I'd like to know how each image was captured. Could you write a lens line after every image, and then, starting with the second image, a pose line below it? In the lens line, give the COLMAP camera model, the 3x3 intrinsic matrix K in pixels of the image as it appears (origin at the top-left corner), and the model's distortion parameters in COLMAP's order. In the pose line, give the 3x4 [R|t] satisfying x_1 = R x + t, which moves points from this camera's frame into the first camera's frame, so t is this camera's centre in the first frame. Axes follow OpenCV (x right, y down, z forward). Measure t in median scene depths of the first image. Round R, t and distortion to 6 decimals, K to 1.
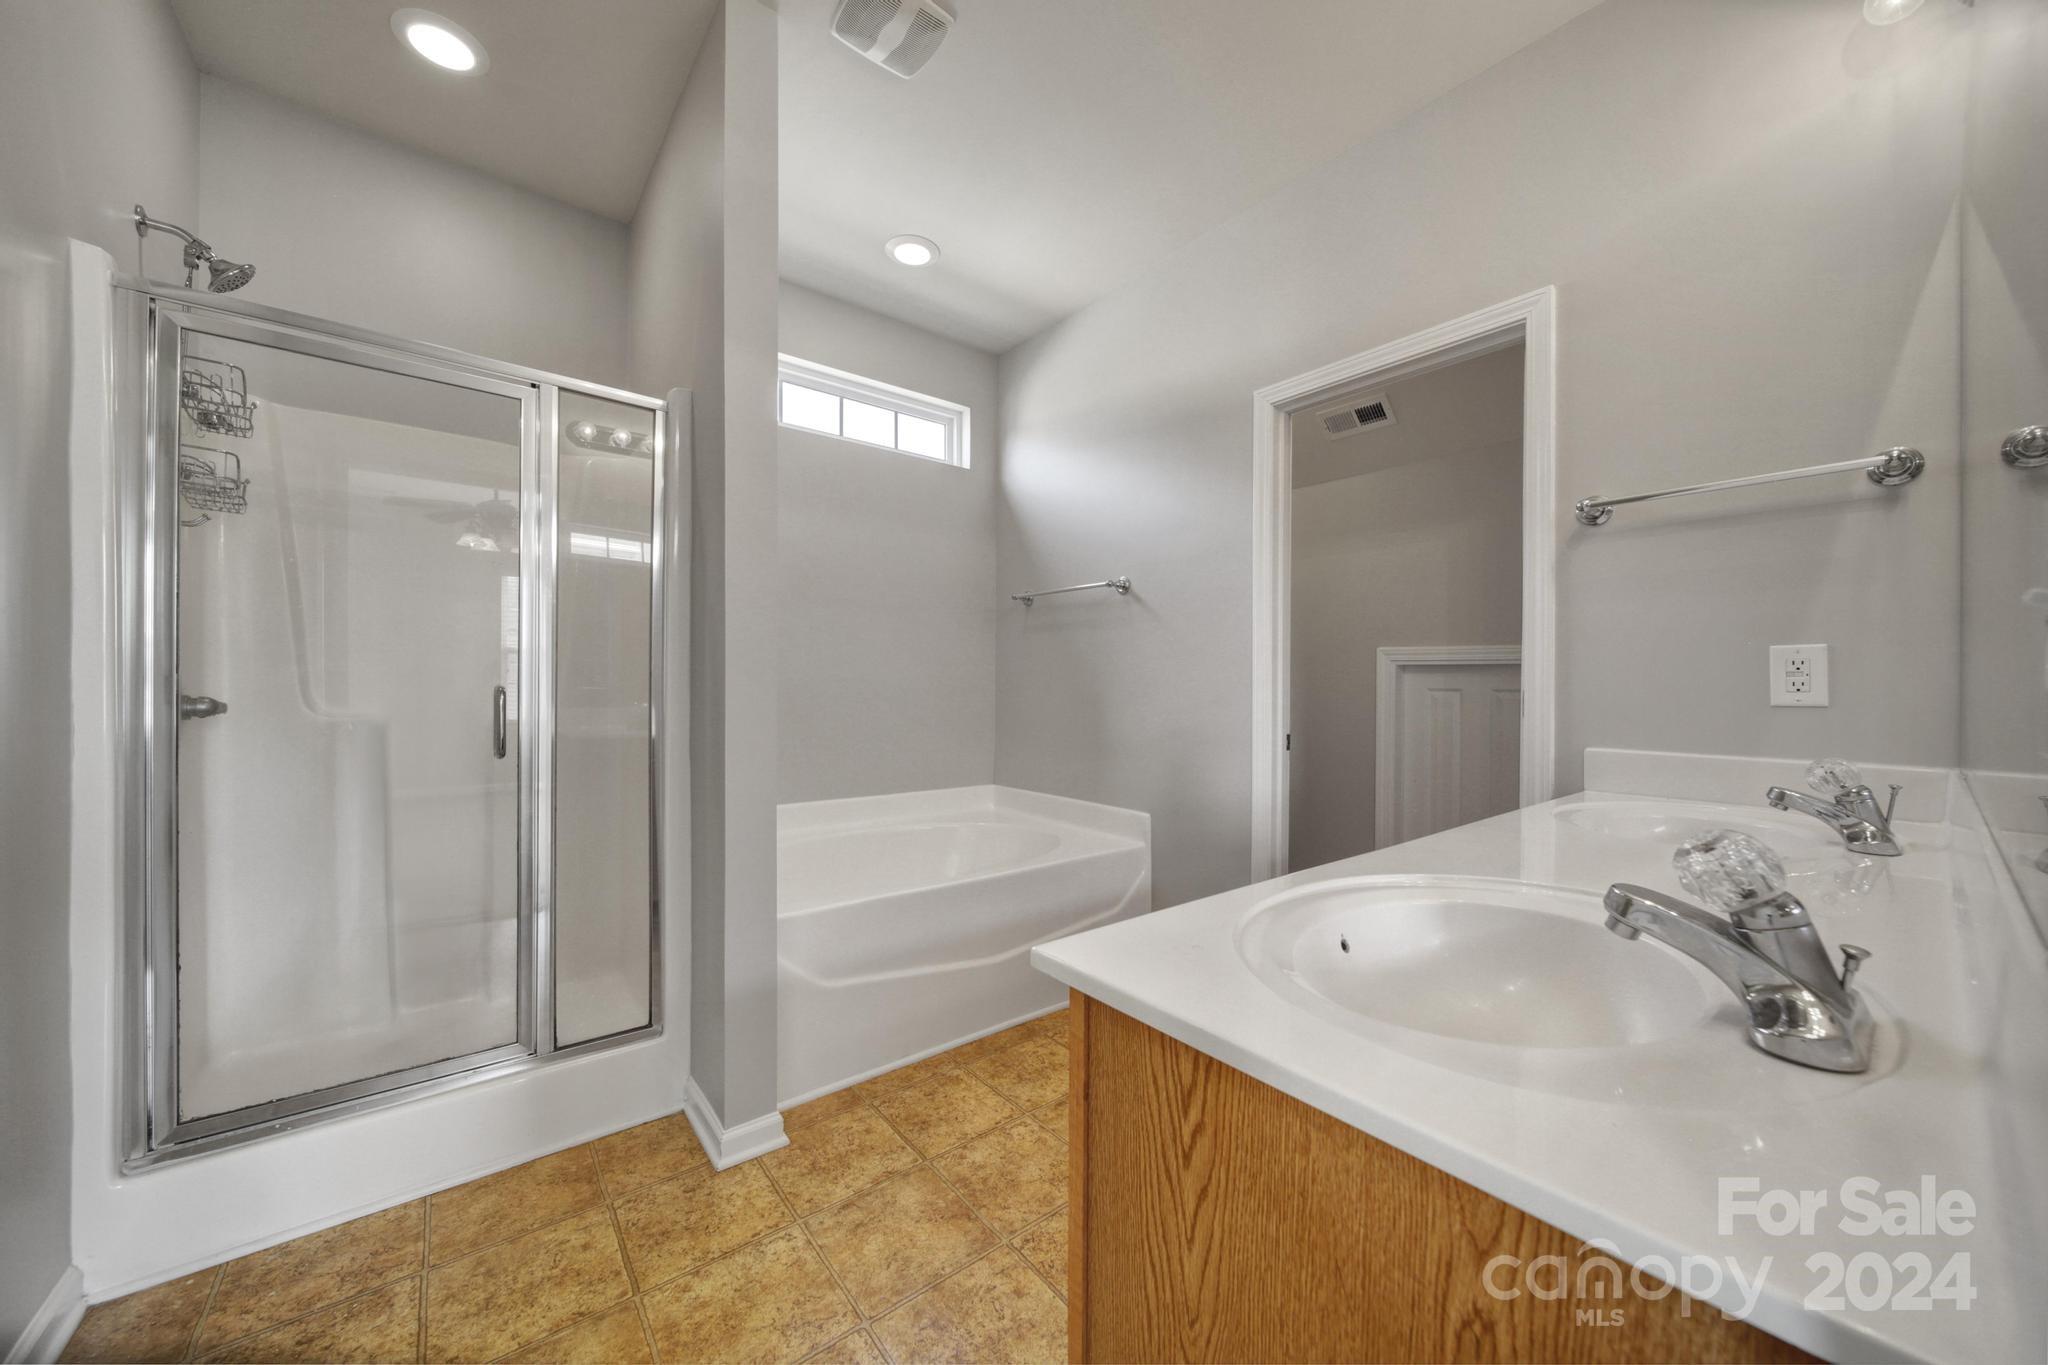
lens RADIAL K [[729.3, 0, 1021.0], [0, 729.3, 678.0], [0, 0, 1]] dist [0.000724, -0.000090]
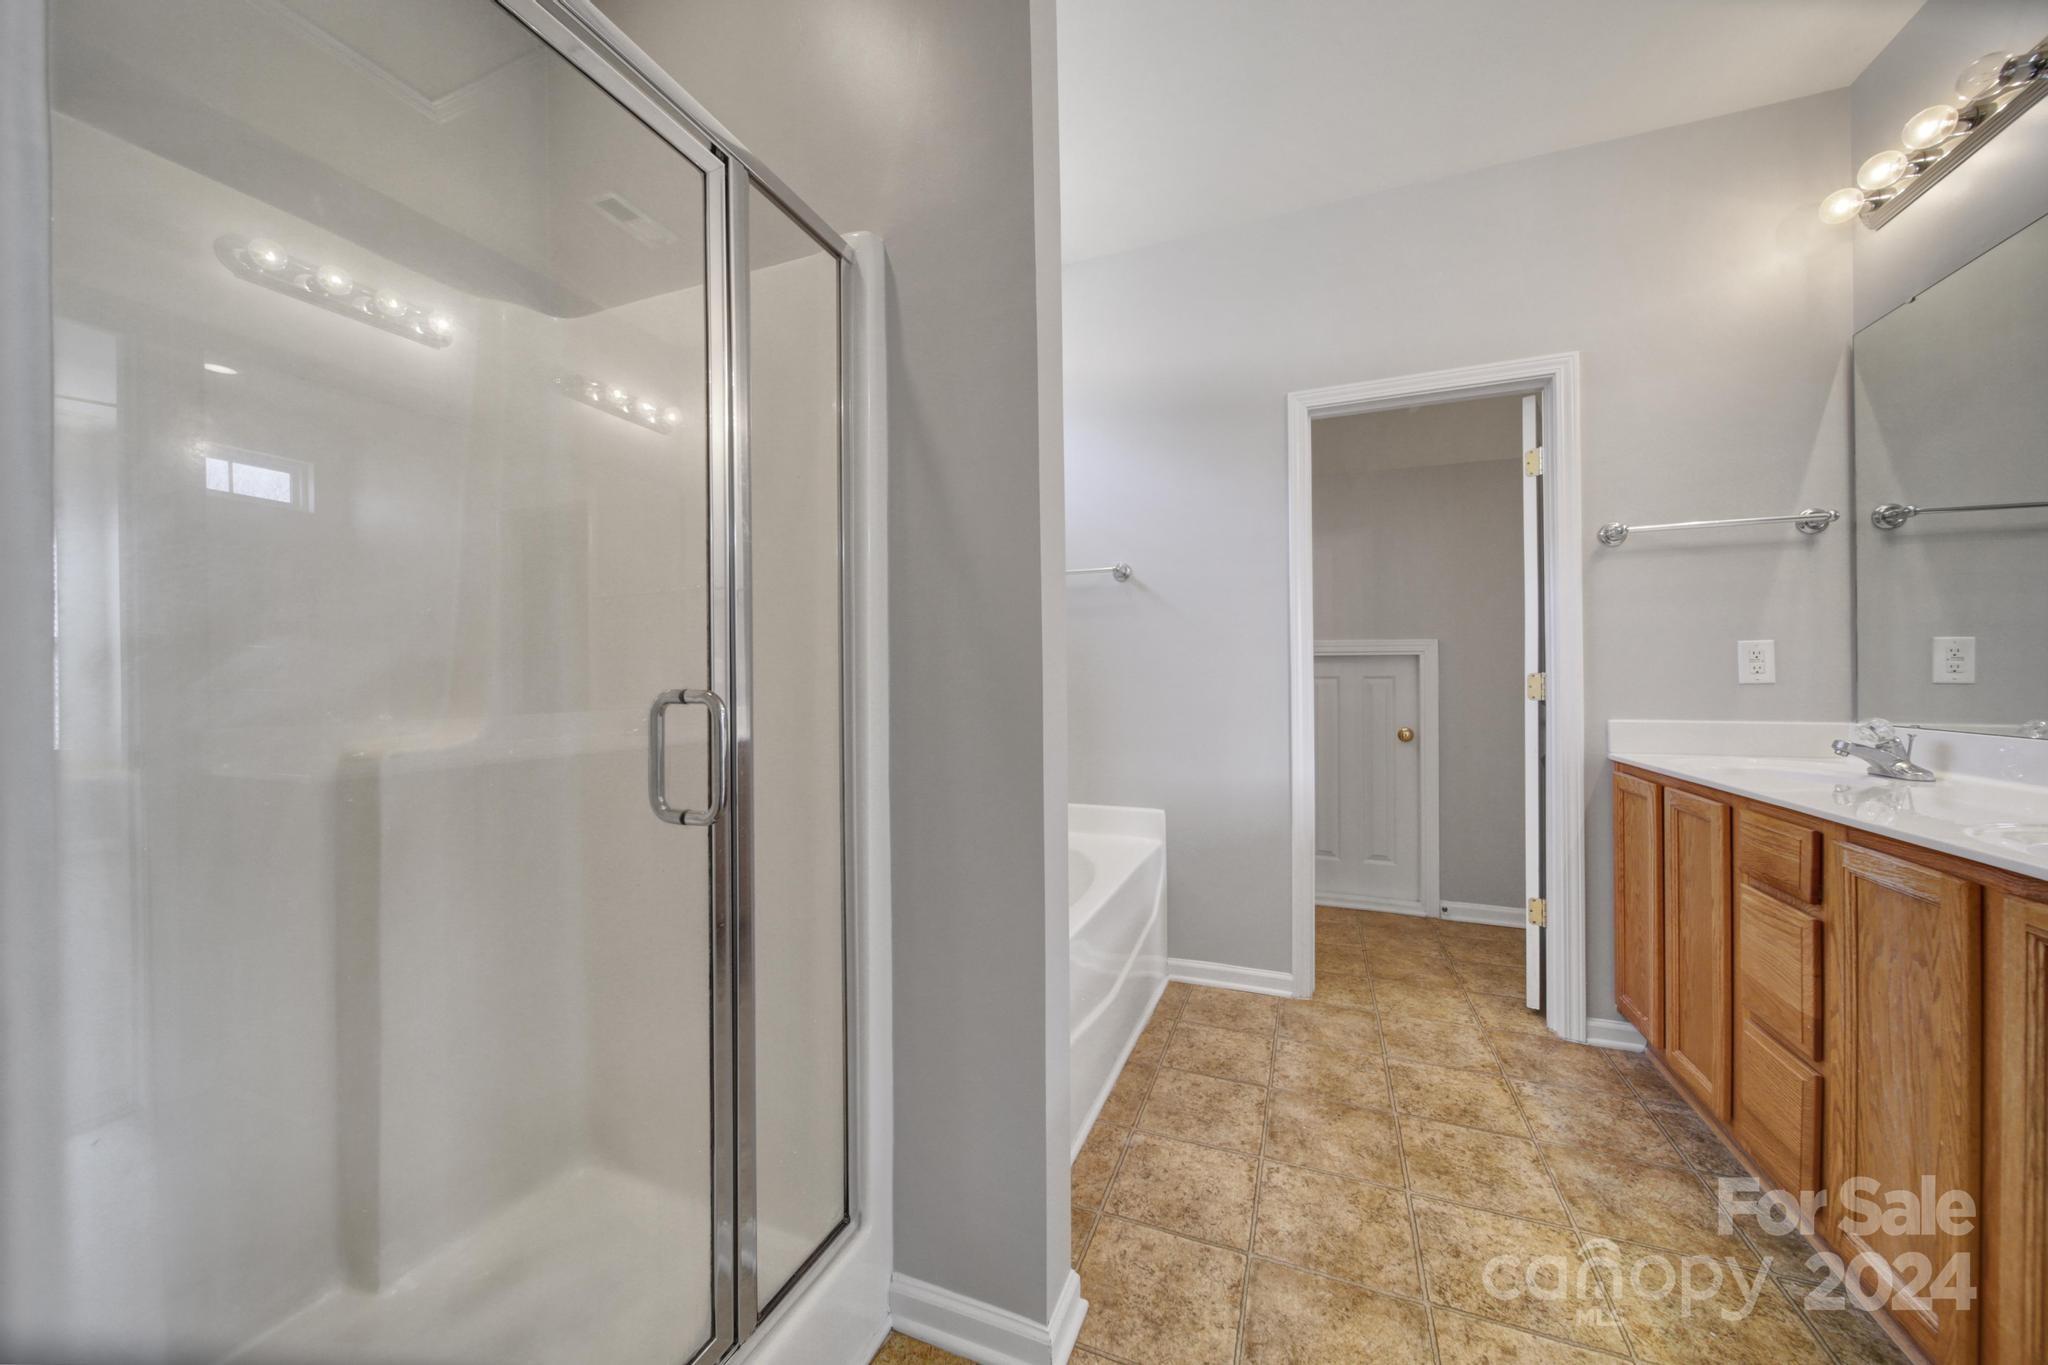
lens RADIAL K [[737.3, 0, 1023.8], [0, 737.3, 667.1], [0, 0, 1]] dist [0.000649, 0.000016]
pose [[0.867643, -0.008376, 0.497118, -0.743340], [0.010370, 0.999945, -0.001252, -0.005514], [-0.497080, 0.006241, 0.867682, 0.386032]]
